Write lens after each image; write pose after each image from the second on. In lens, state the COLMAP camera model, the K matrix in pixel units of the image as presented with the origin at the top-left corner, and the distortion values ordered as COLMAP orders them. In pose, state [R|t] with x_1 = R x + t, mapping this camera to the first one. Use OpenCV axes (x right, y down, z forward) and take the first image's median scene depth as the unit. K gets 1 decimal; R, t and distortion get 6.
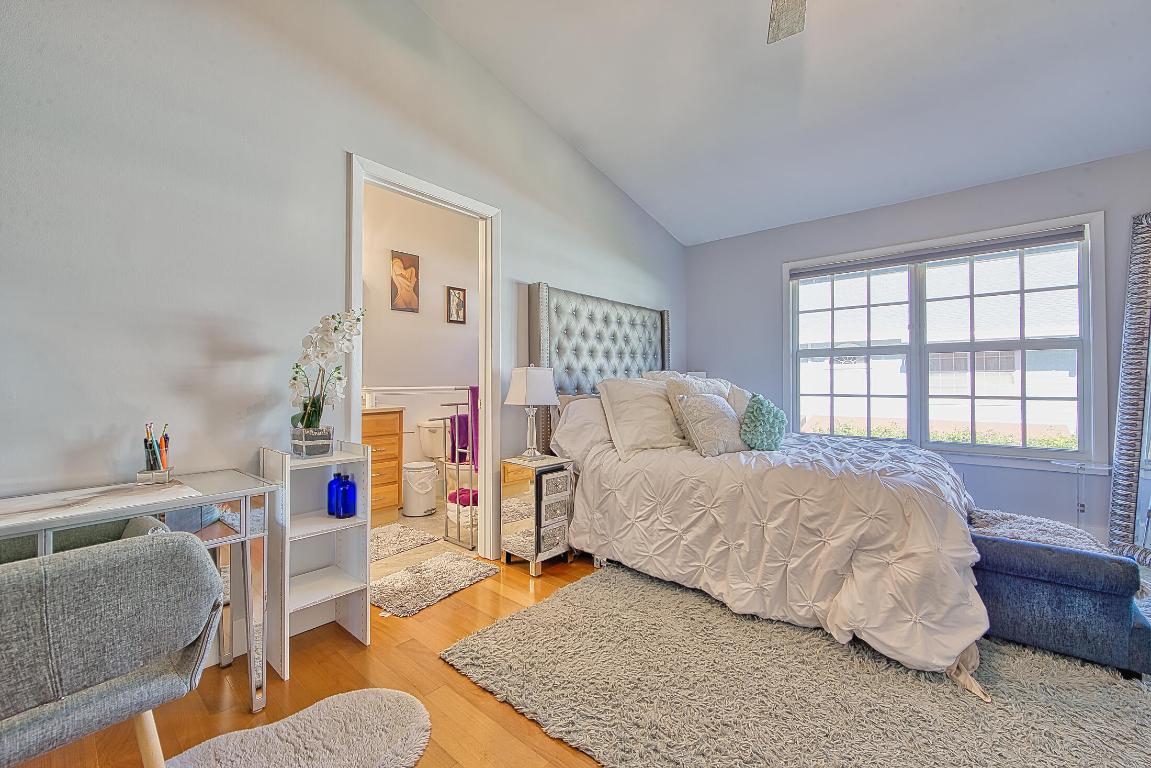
lens RADIAL K [[461.9, 0, 578.5], [0, 461.9, 378.7], [0, 0, 1]] dist [-0.001363, 0.000048]
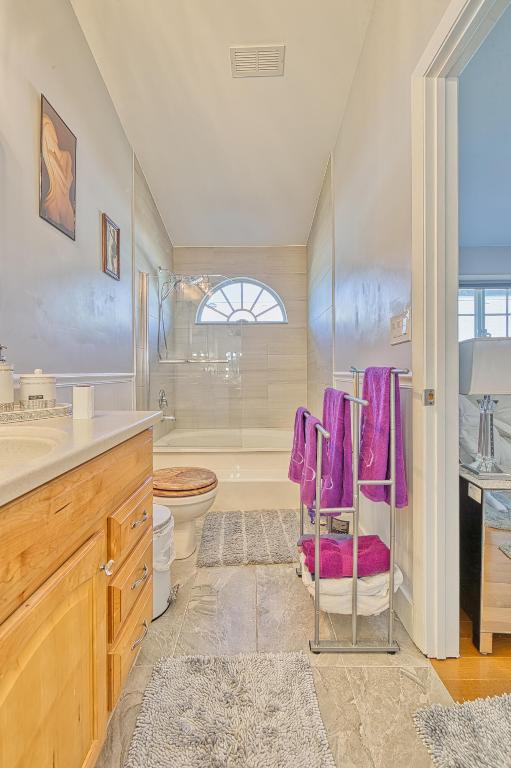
lens RADIAL K [[308.2, 0, 254.6], [0, 308.2, 369.1], [0, 0, 1]] dist [-0.001363, 0.000048]
pose [[0.777094, 0.001392, 0.629383, -0.569935], [-0.005531, 0.999974, 0.004617, 0.016767], [-0.629360, -0.007069, 0.777081, 0.780696]]
